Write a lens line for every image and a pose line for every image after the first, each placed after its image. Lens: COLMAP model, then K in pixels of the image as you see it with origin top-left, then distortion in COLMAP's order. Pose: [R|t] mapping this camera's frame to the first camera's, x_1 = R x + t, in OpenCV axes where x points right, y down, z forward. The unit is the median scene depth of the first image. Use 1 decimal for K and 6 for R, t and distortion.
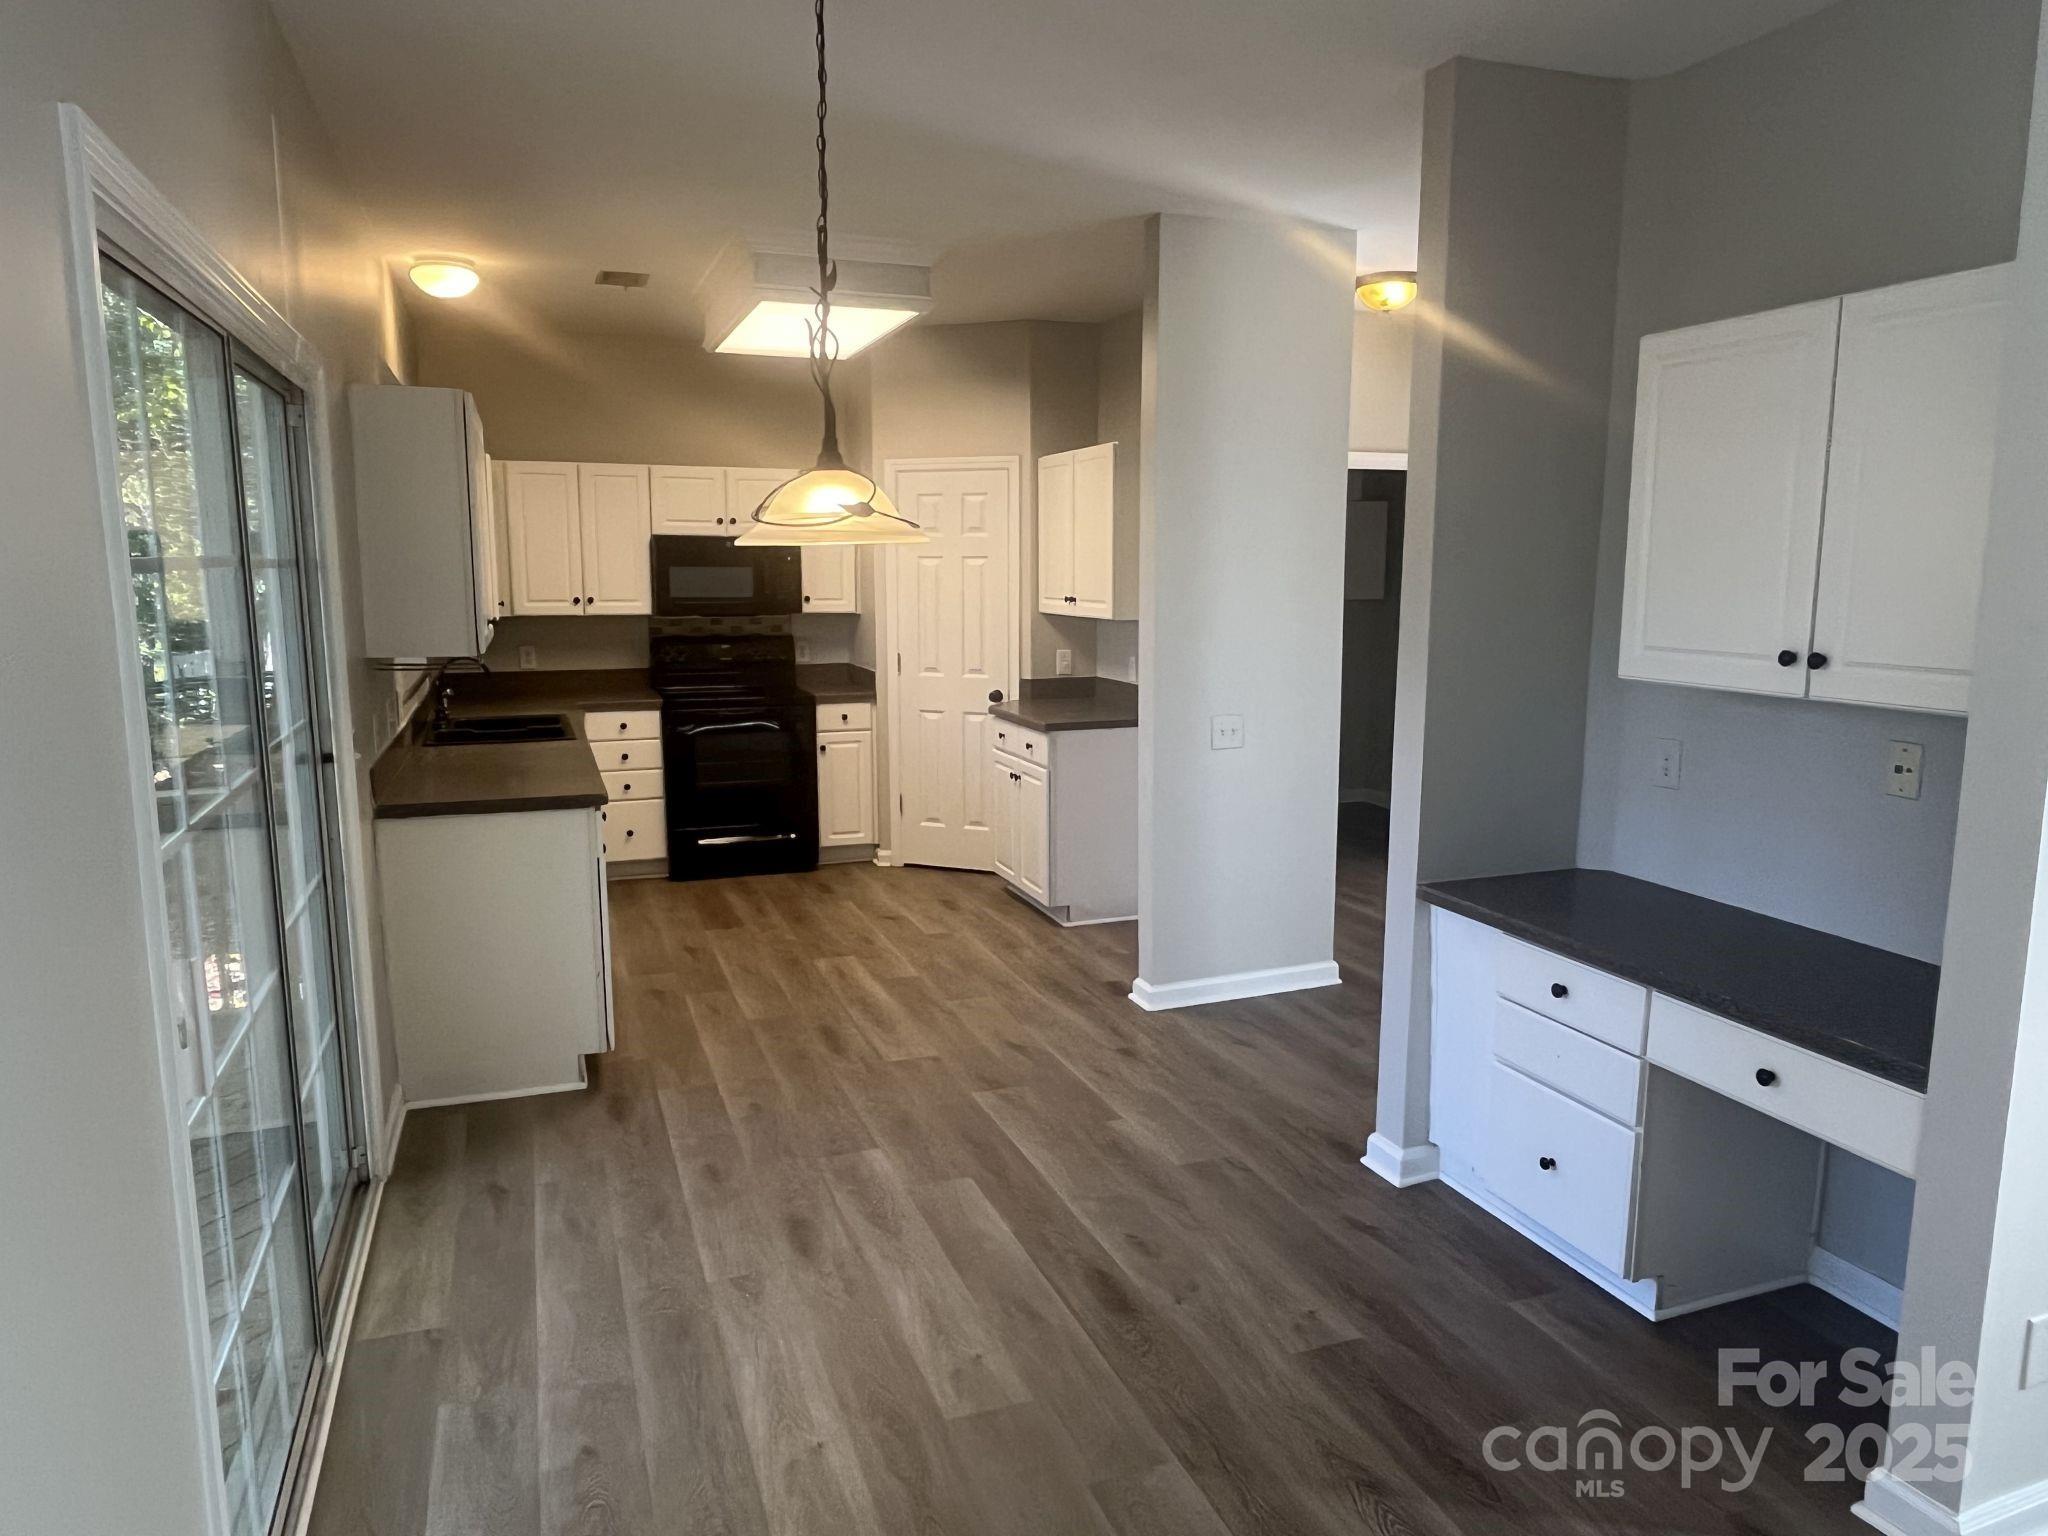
lens RADIAL K [[1341.6, 0, 1036.9], [0, 1341.6, 765.8], [0, 0, 1]] dist [-0.003098, 0.004796]
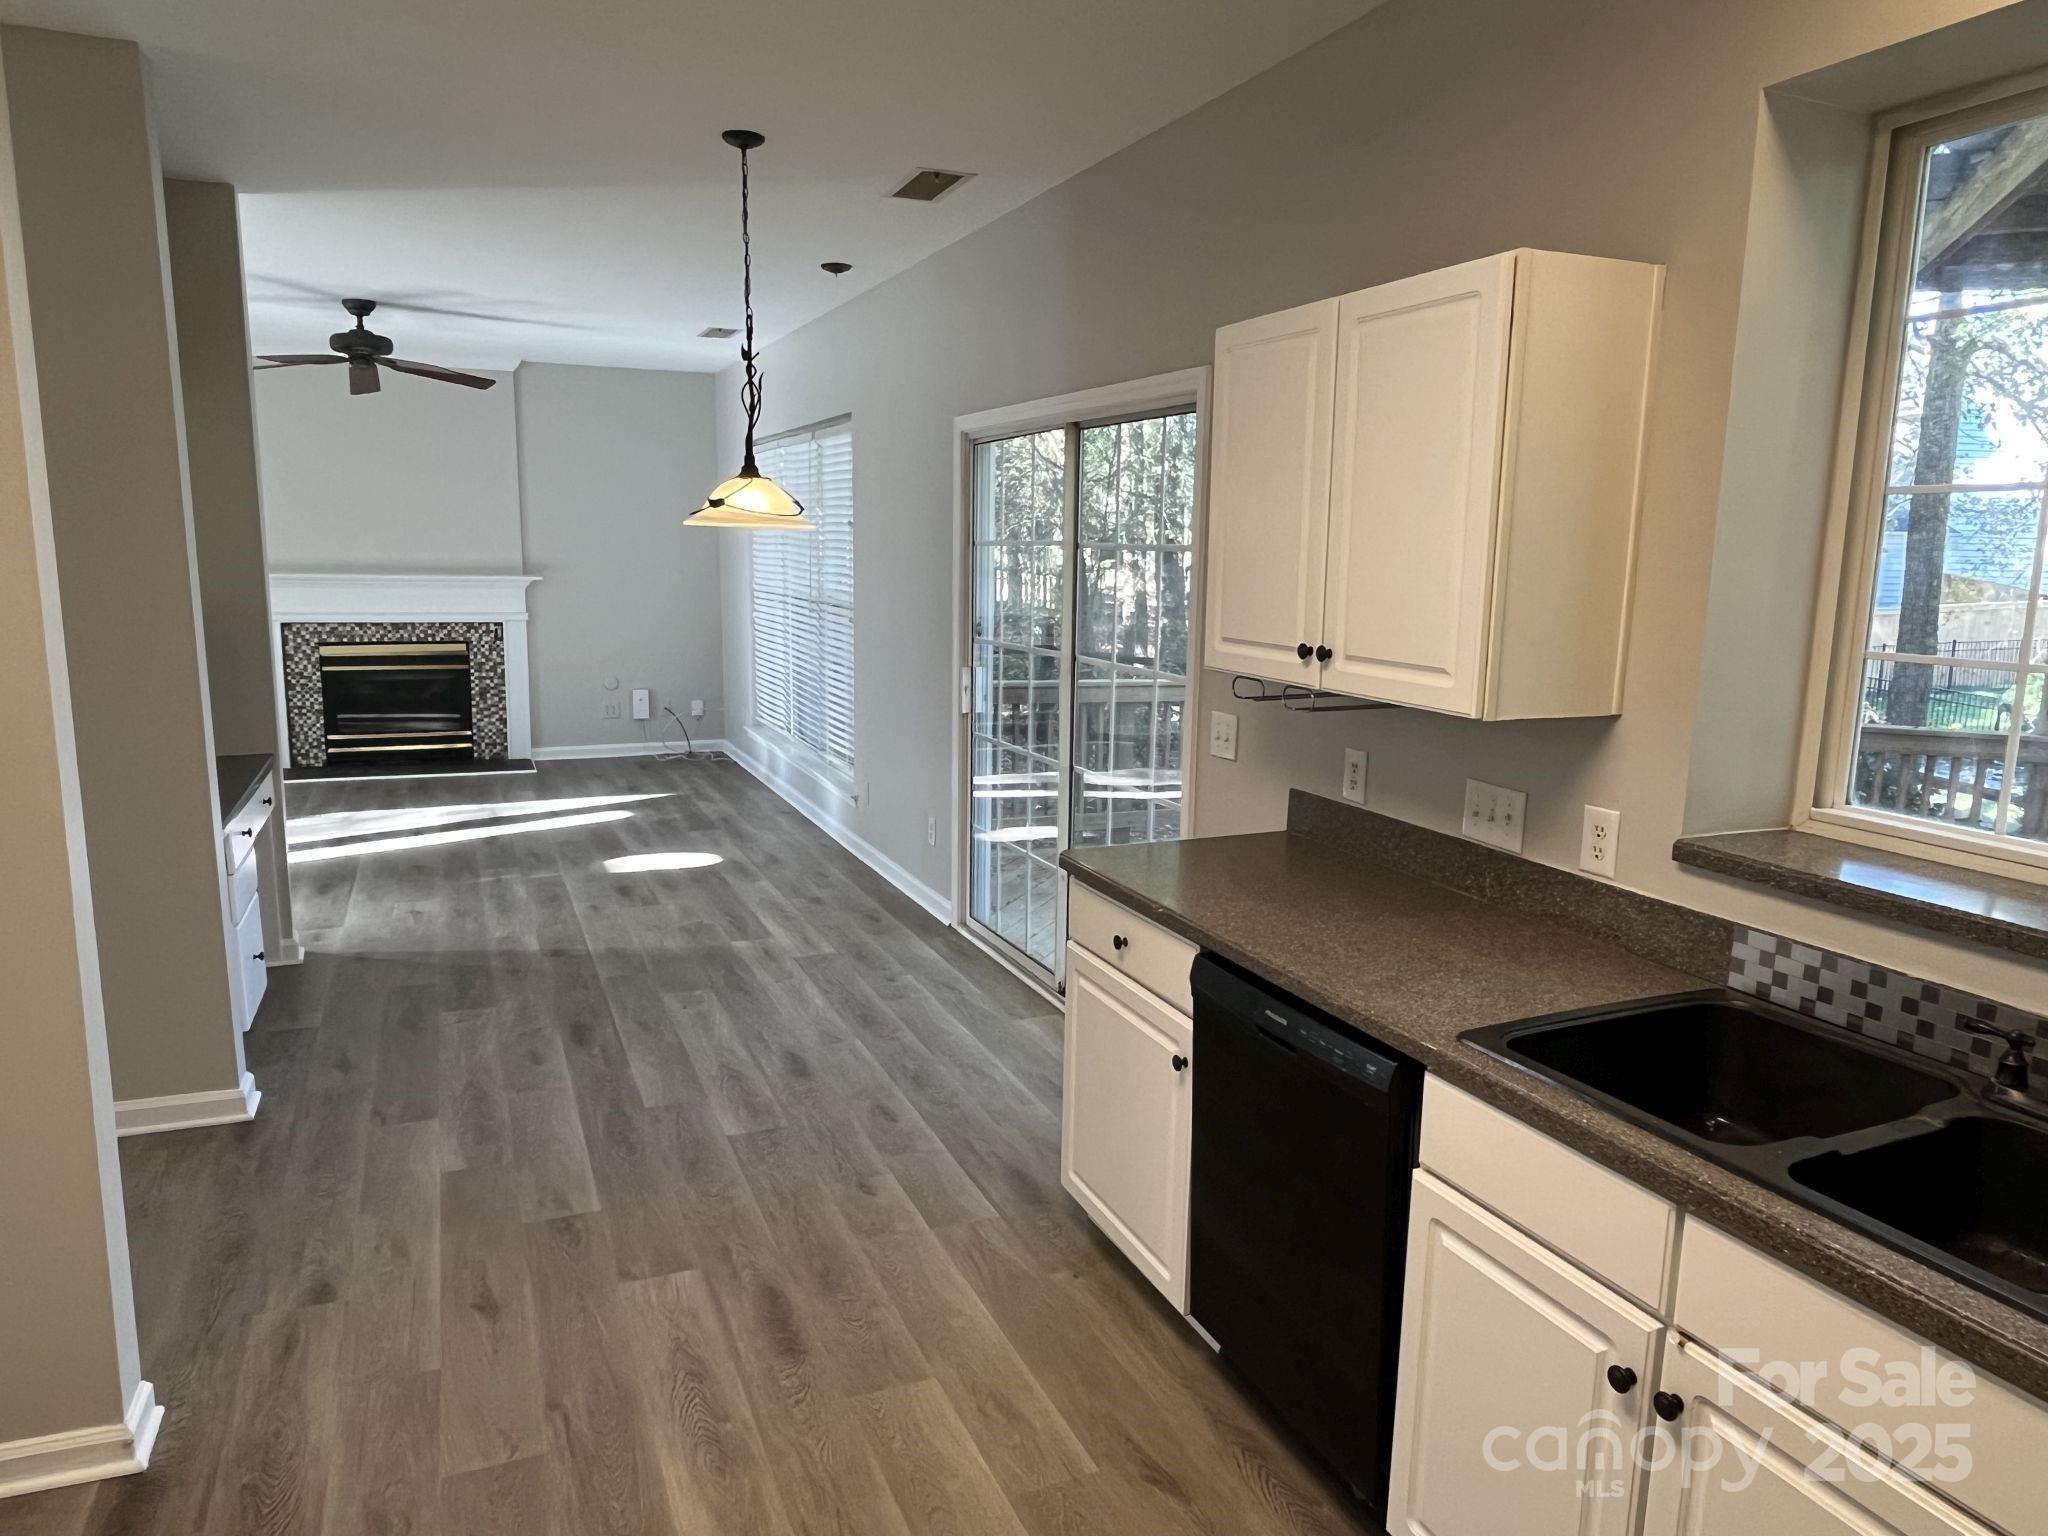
lens RADIAL K [[1341.6, 0, 1032.7], [0, 1341.6, 775.0], [0, 0, 1]] dist [-0.003098, 0.004796]
pose [[-0.998607, -0.009867, -0.051838, -0.251769], [-0.026022, 0.946689, 0.321098, -0.252816], [0.045906, 0.321999, -0.945626, 1.621193]]
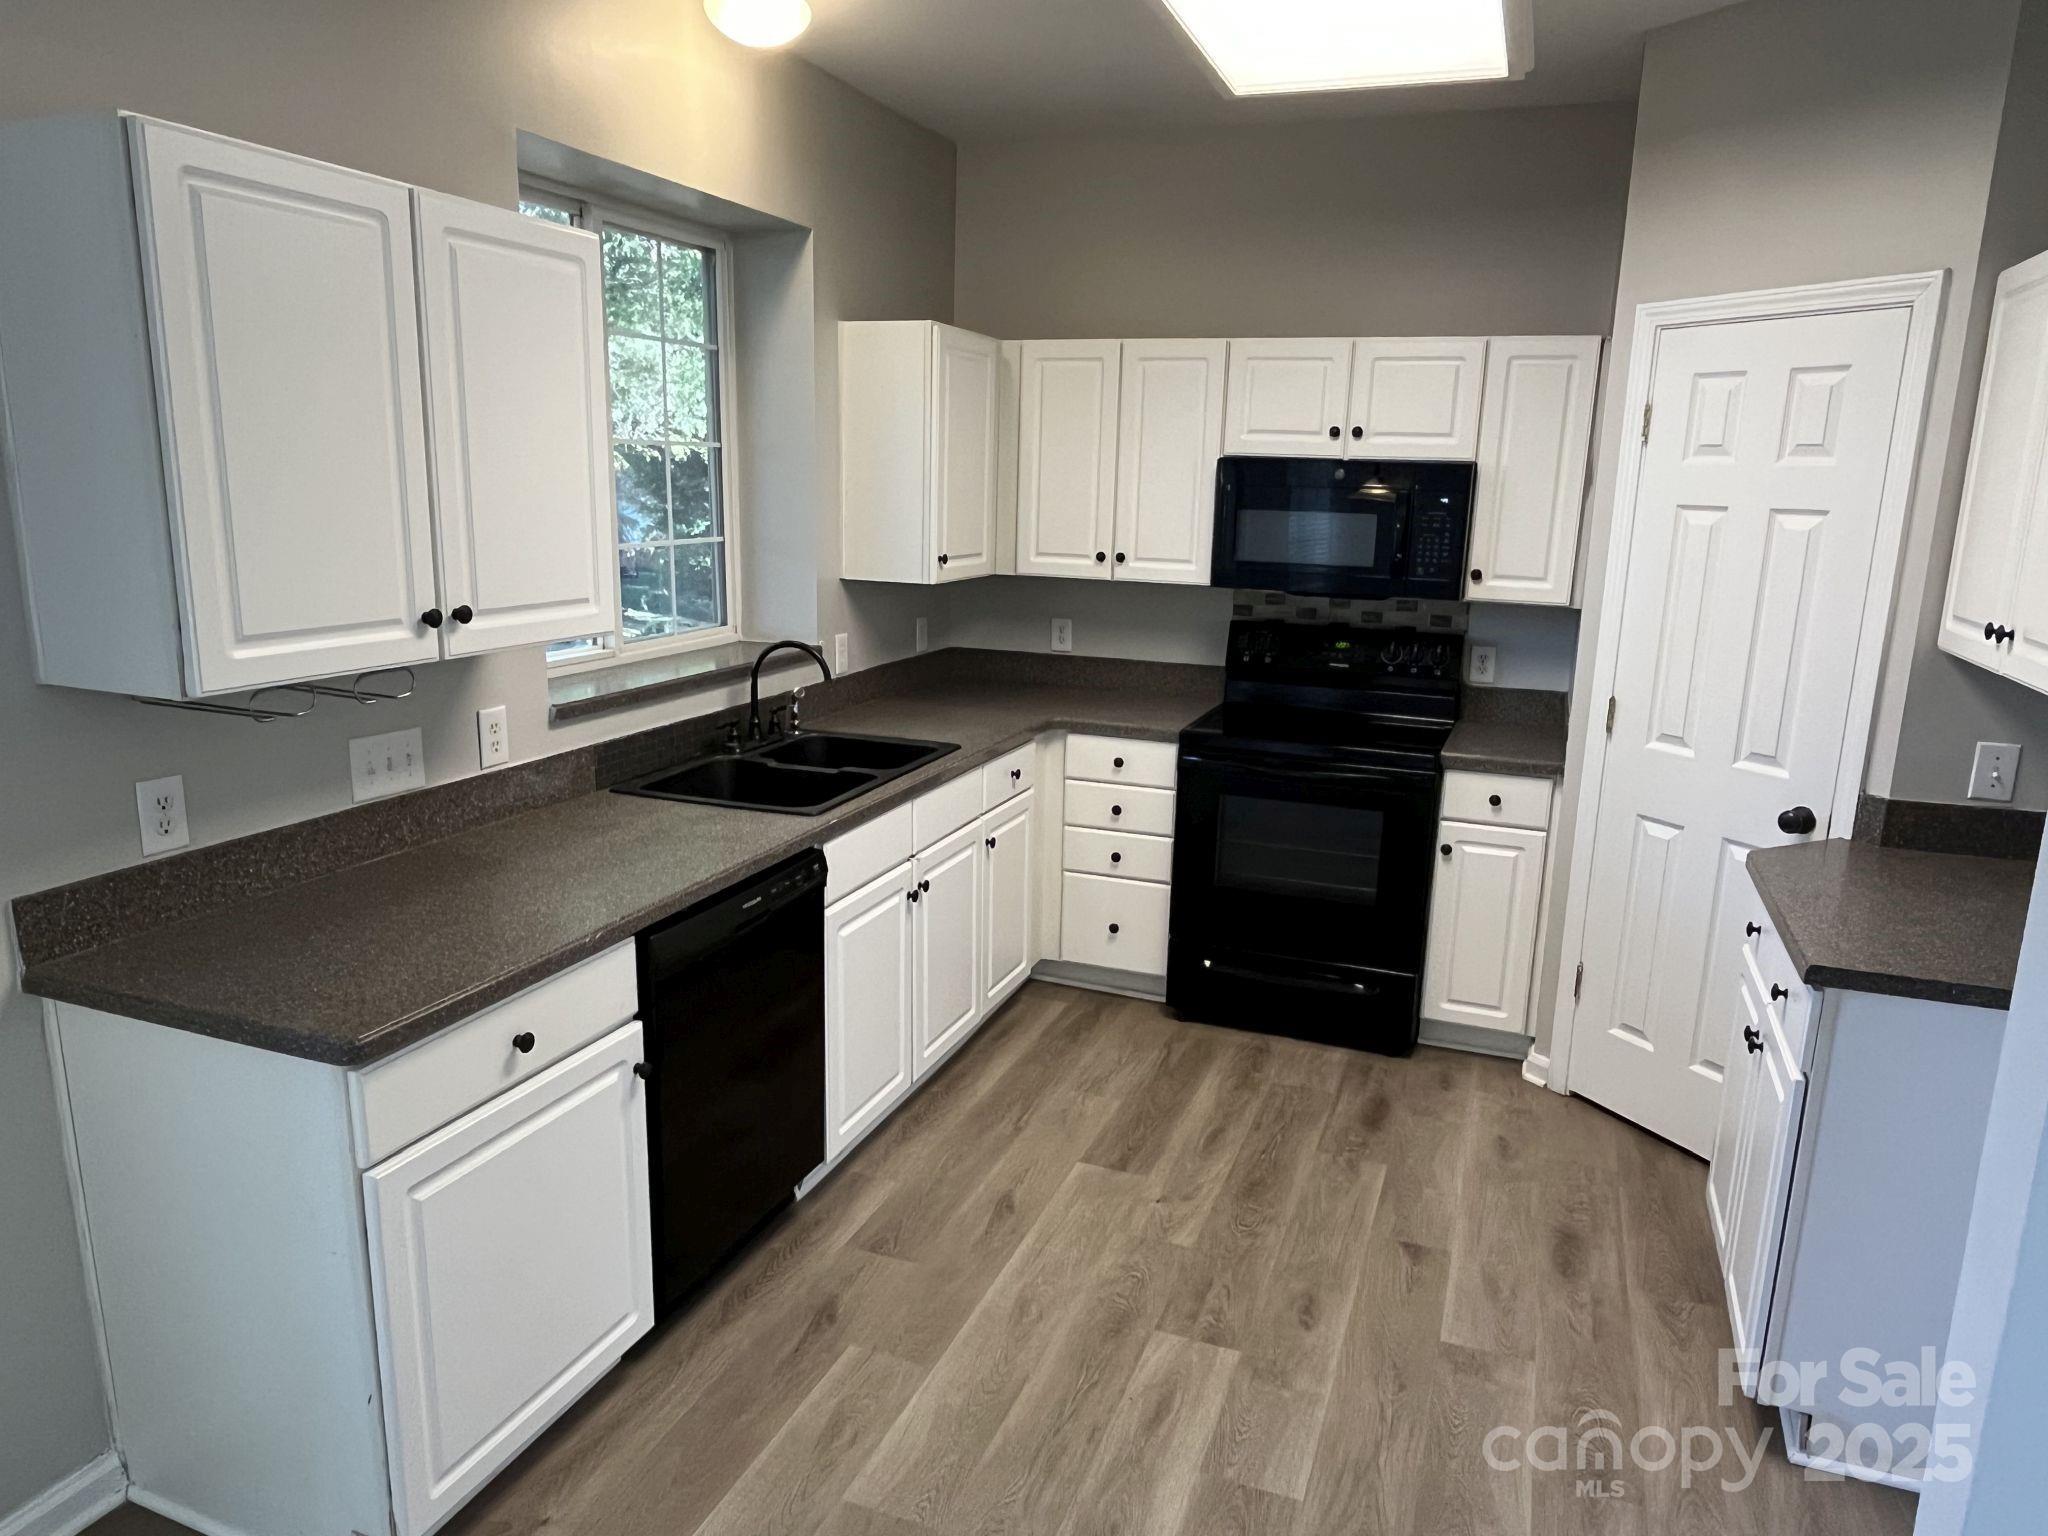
lens RADIAL K [[1341.6, 0, 1025.6], [0, 1341.6, 775.7], [0, 0, 1]] dist [-0.003098, 0.004796]
pose [[0.743430, 0.162747, -0.648710, 0.107004], [-0.122923, 0.986668, 0.106661, -0.132617], [0.657420, 0.000446, 0.753524, 0.772543]]
